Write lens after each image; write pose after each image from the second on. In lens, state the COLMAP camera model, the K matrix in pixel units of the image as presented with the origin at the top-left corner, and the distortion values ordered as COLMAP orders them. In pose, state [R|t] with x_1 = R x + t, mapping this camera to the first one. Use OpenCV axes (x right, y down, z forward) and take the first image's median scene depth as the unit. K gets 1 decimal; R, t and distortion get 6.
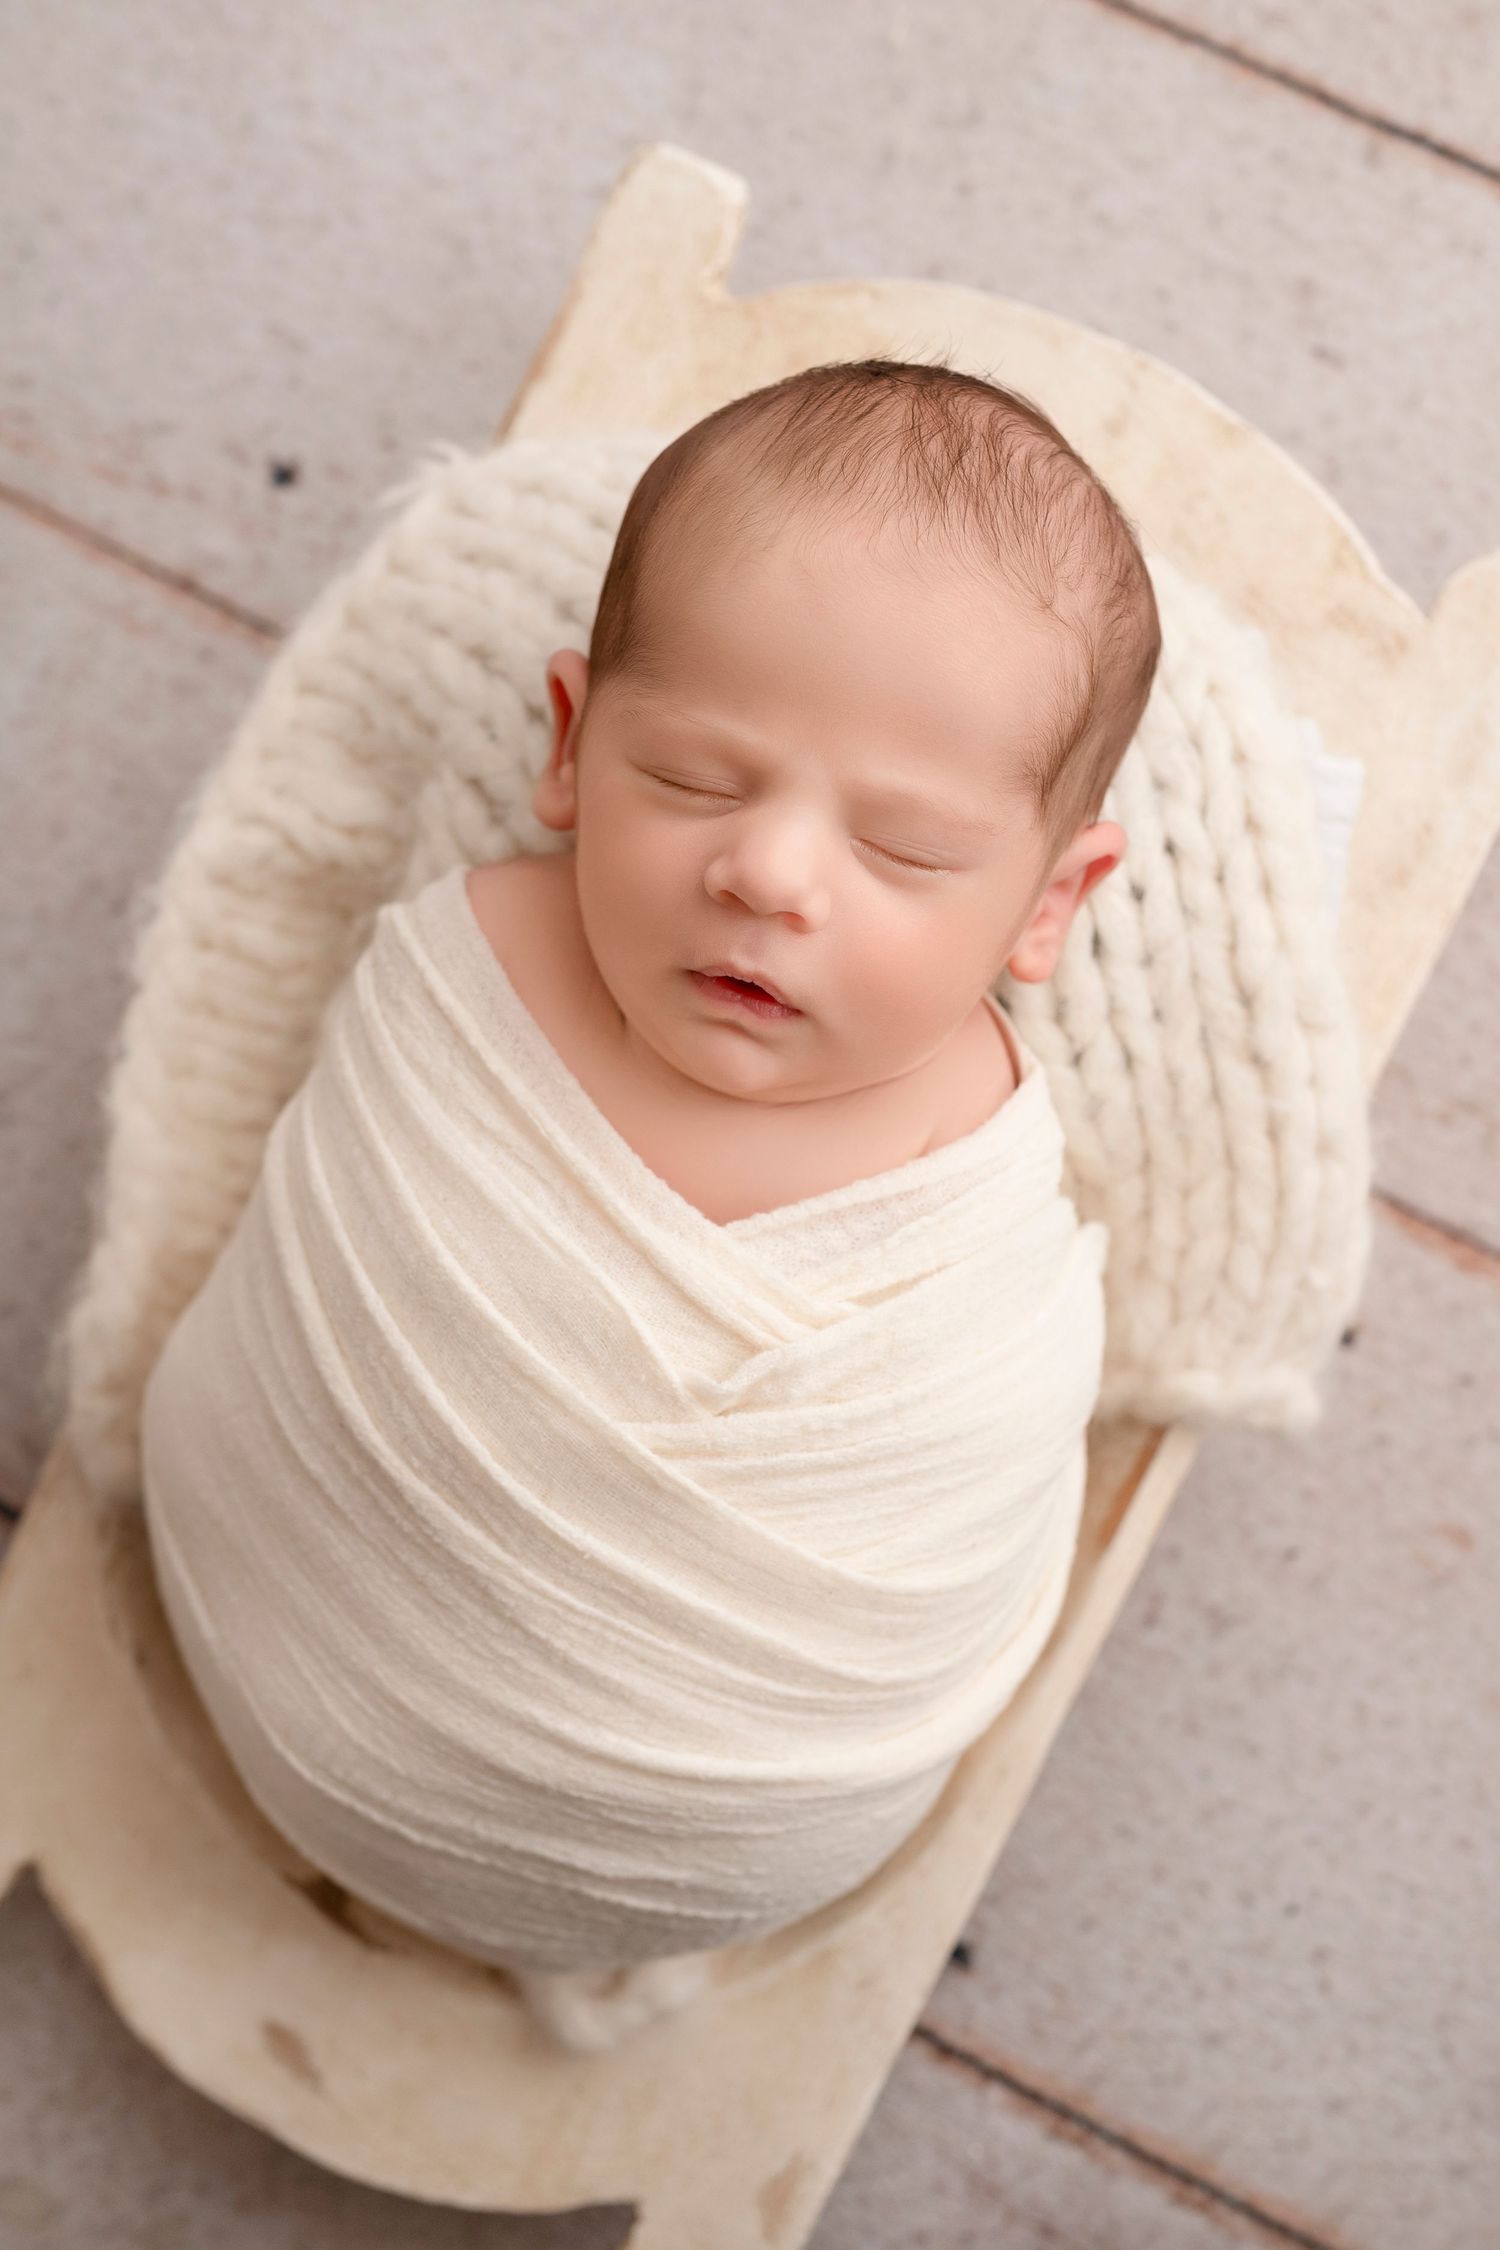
lens RADIAL K [[2315.7, 0, 850.4], [0, 2315.7, 1131.8], [0, 0, 1]] dist [-0.002379, -0.006762]
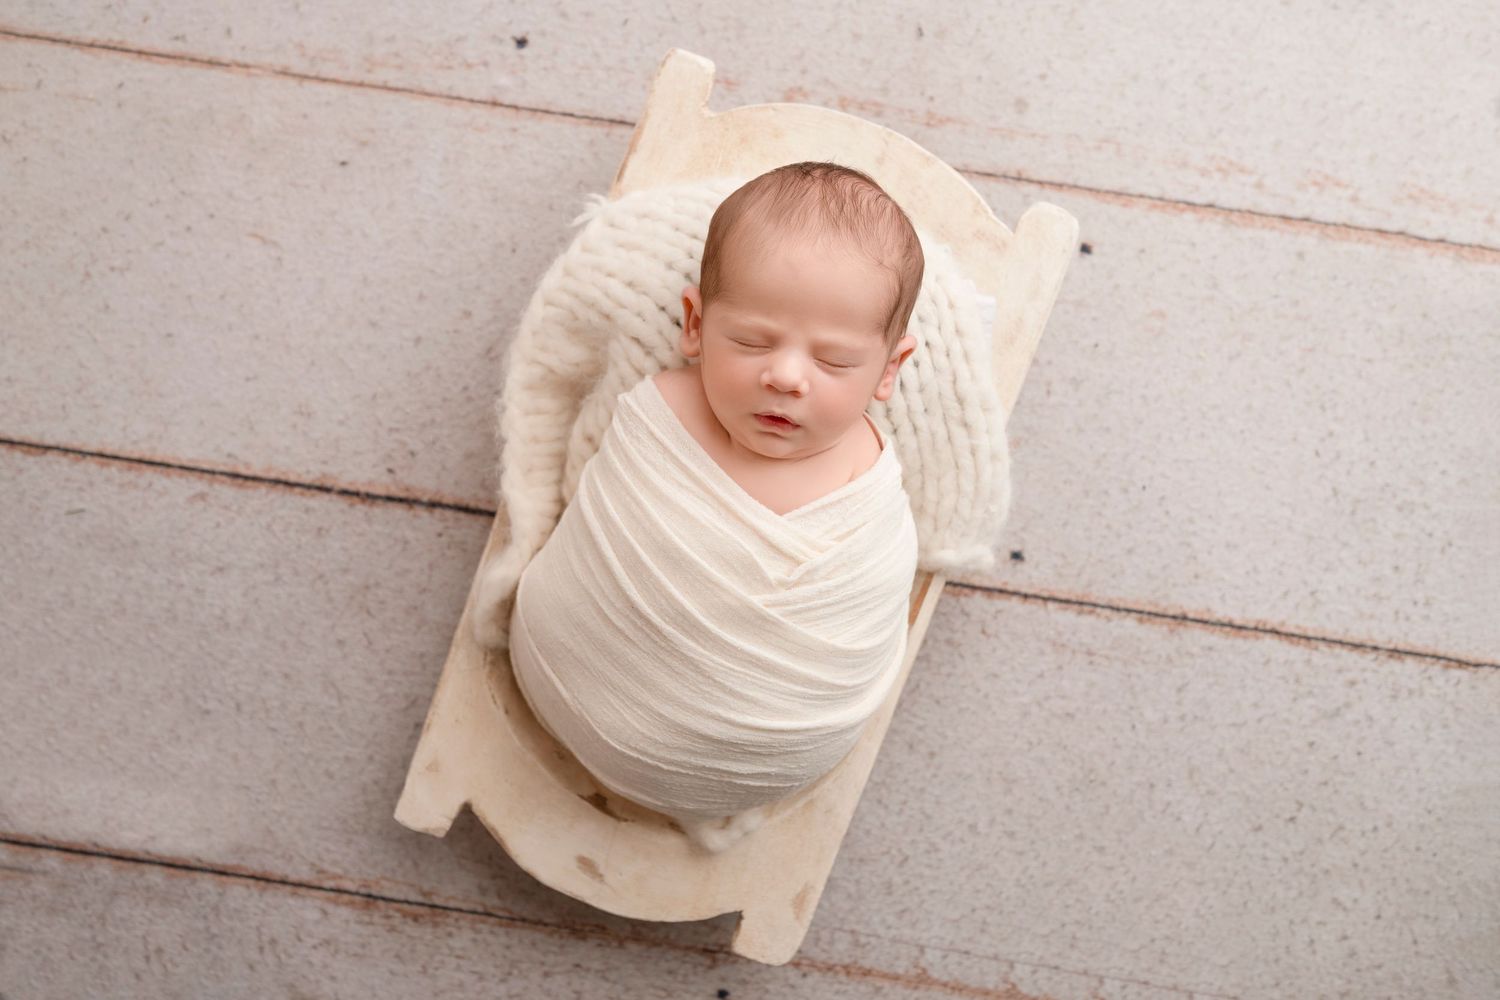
lens RADIAL K [[1242.2, 0, 746.5], [0, 1242.2, 471.1], [0, 0, 1]] dist [0.054971, -0.000202]
pose [[0.992153, -0.089013, 0.087803, -0.204880], [0.084236, 0.994832, 0.056695, -0.087878], [-0.092396, -0.048854, 0.994523, -0.353880]]
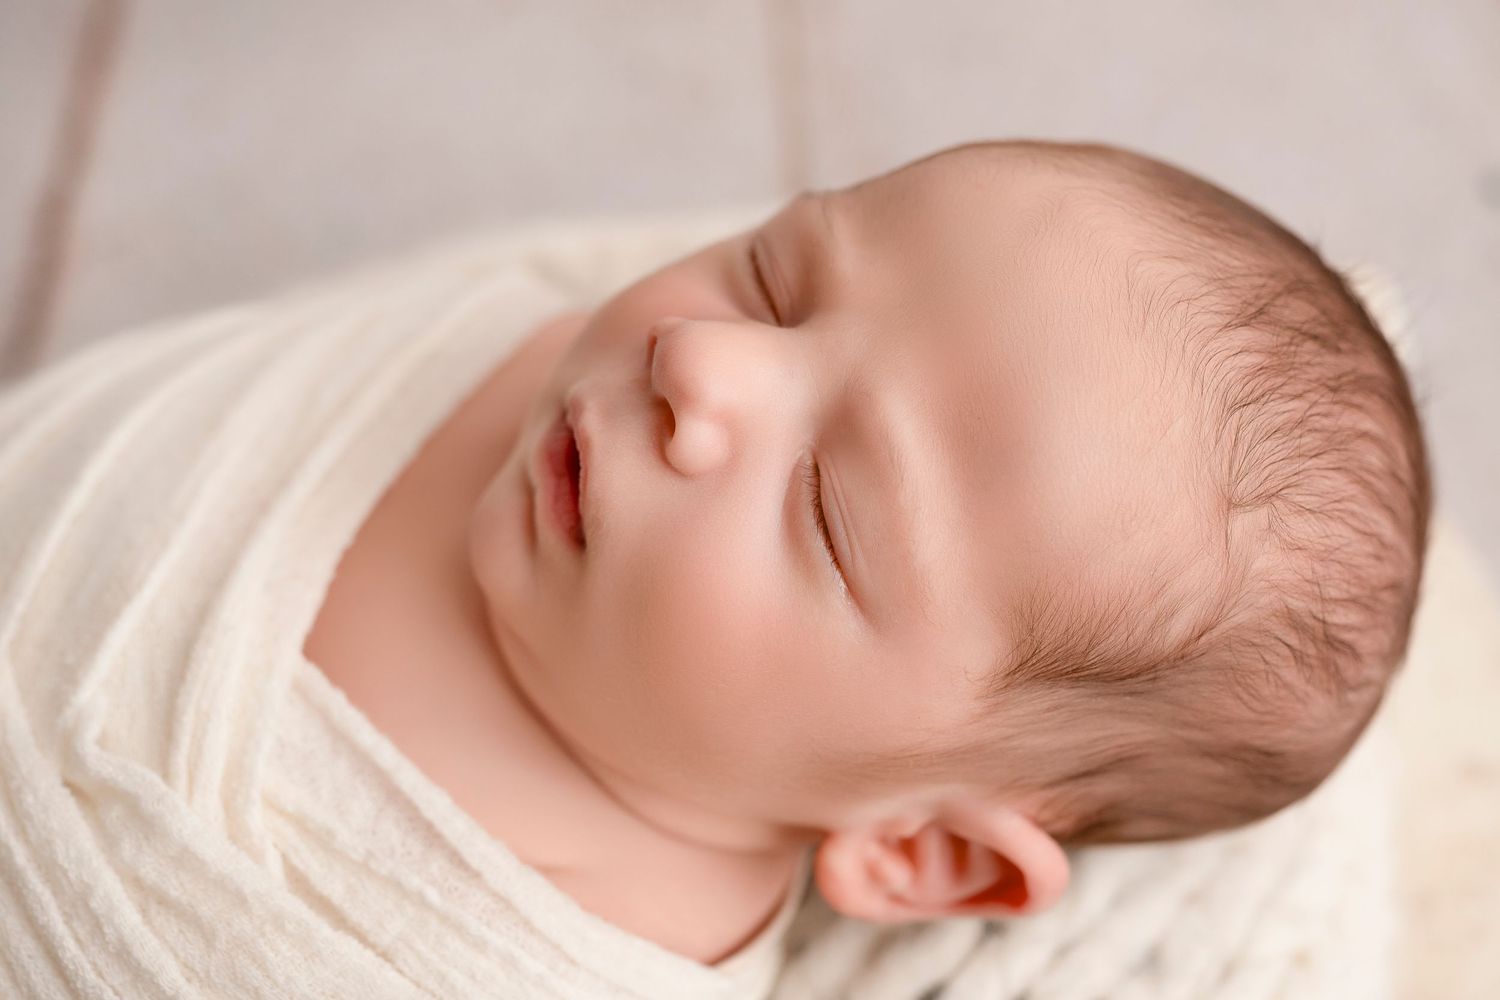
lens RADIAL K [[1691.6, 0, 791.6], [0, 1691.6, 427.5], [0, 0, 1]] dist [-0.014016, -0.049972]
pose [[0.516115, 0.732749, -0.443514, 0.207613], [-0.855933, 0.460384, -0.235425, 0.000461], [0.031679, 0.501125, 0.864795, 0.481243]]
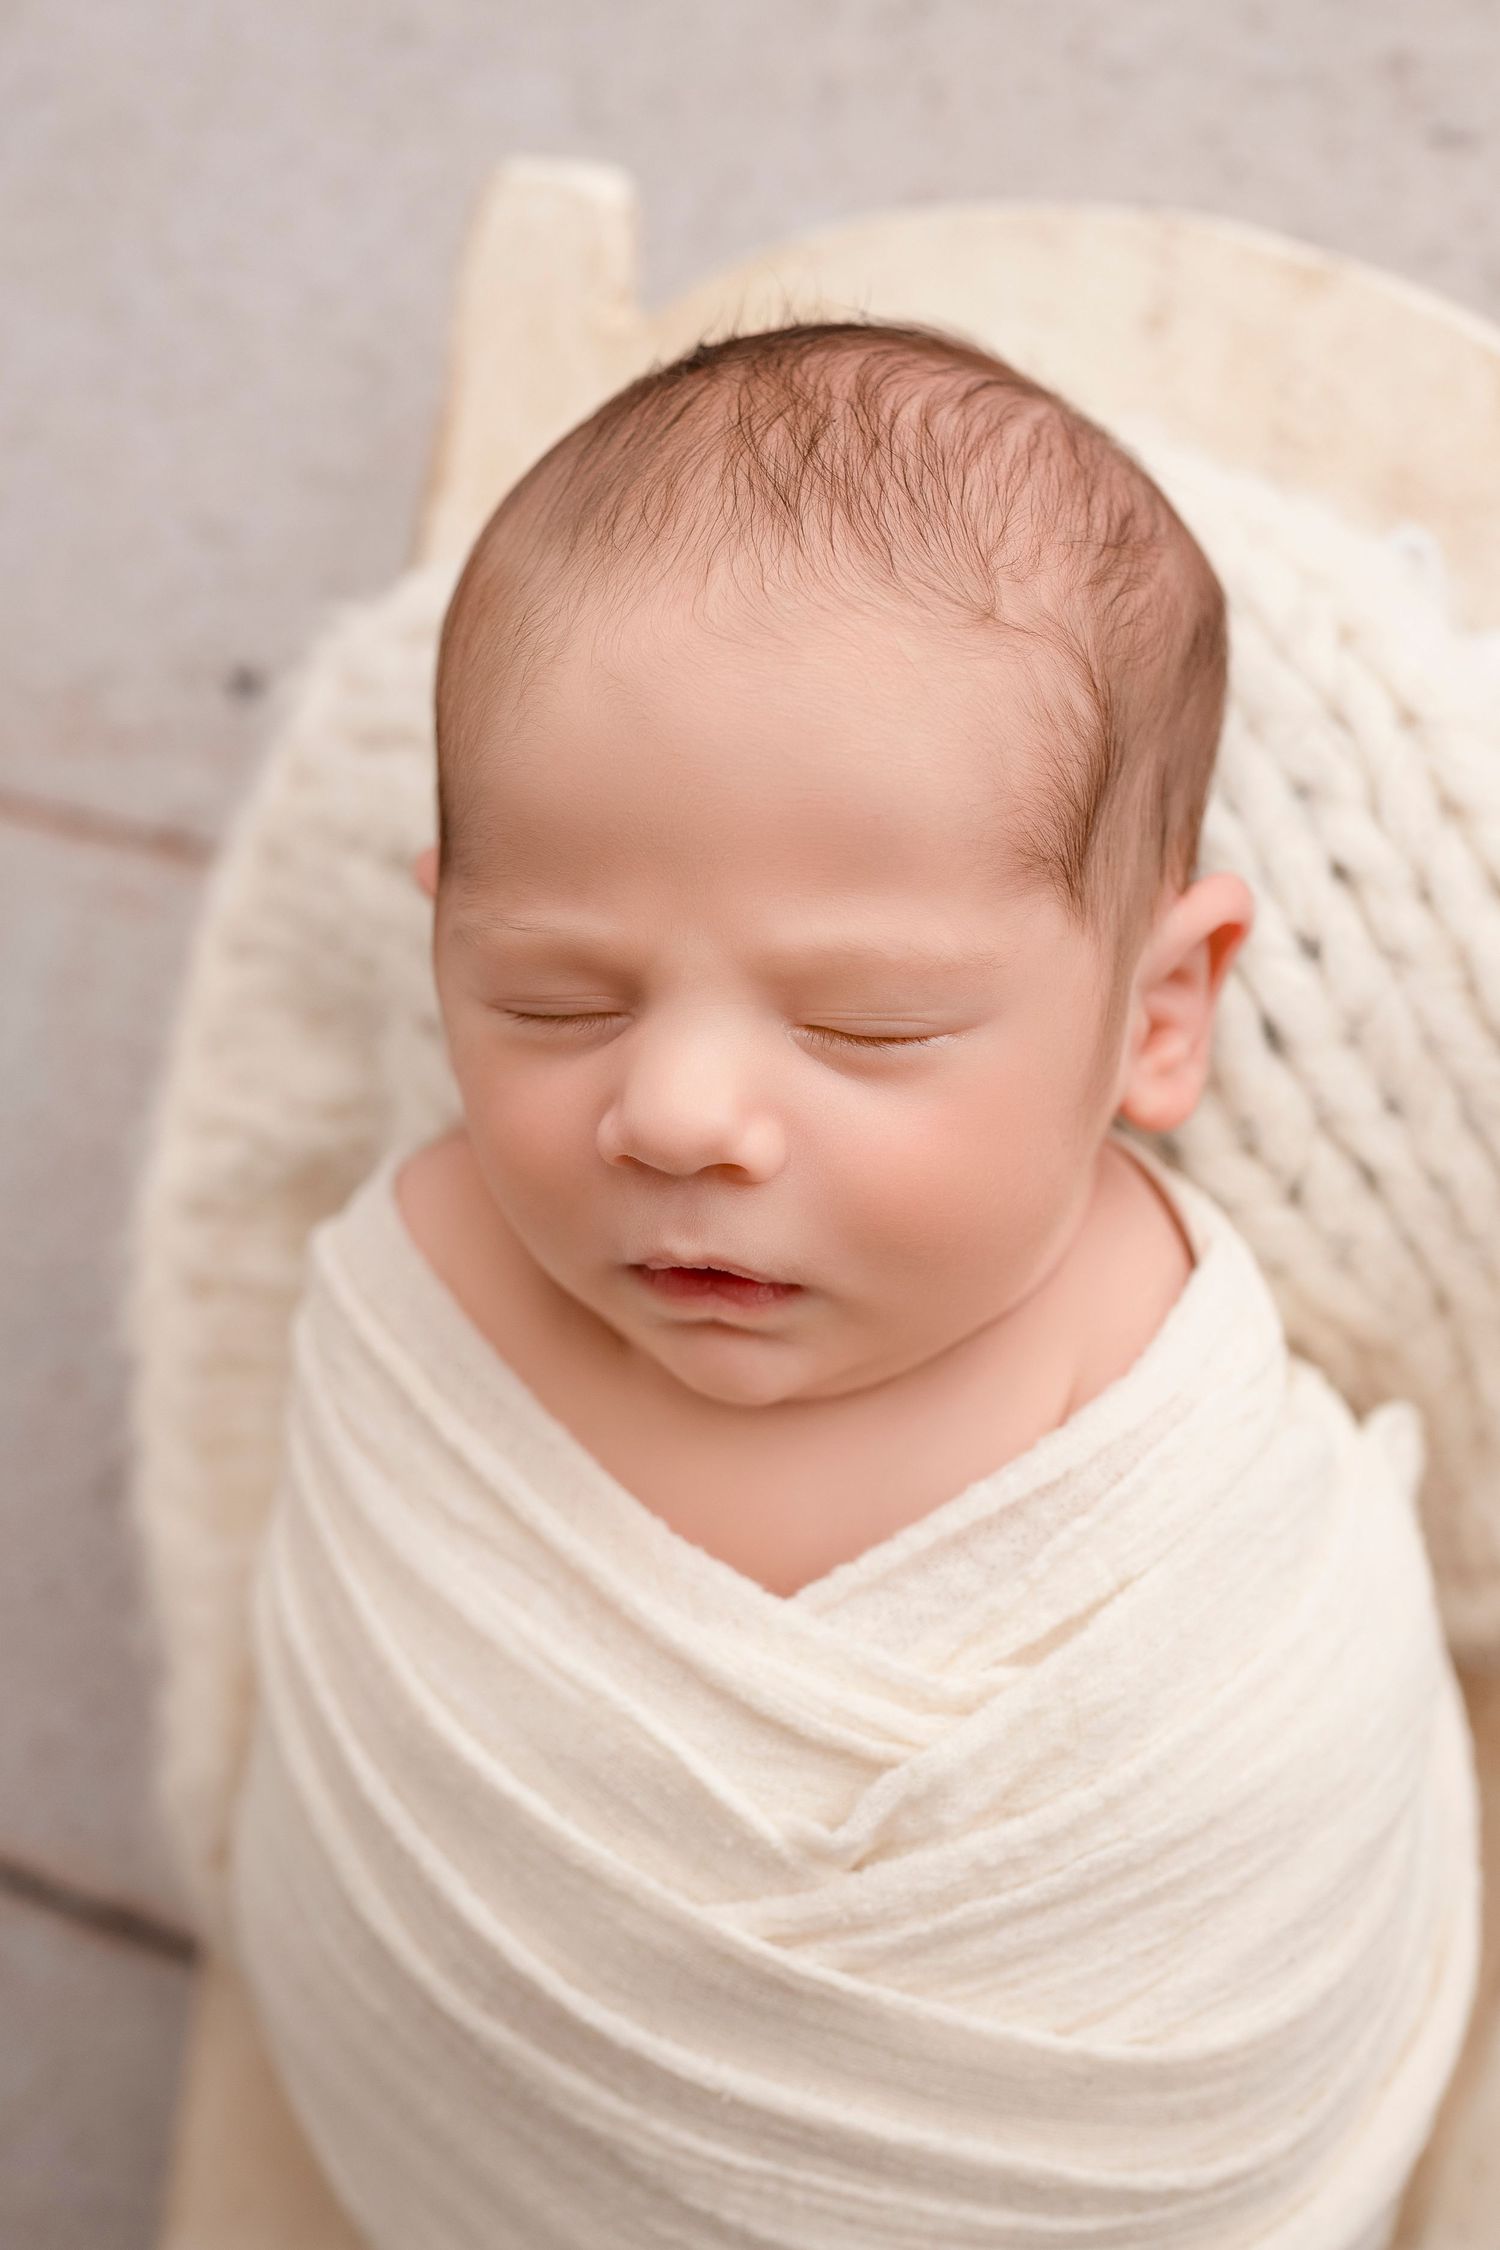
lens RADIAL K [[2417.8, 0, 746.7], [0, 2417.8, 1069.8], [0, 0, 1]] dist [-0.005649, -0.016736]
pose [[0.943052, -0.249224, -0.220318, 0.126786], [0.238565, 0.968290, -0.074174, -0.059894], [0.231818, 0.017390, 0.972604, 0.282728]]
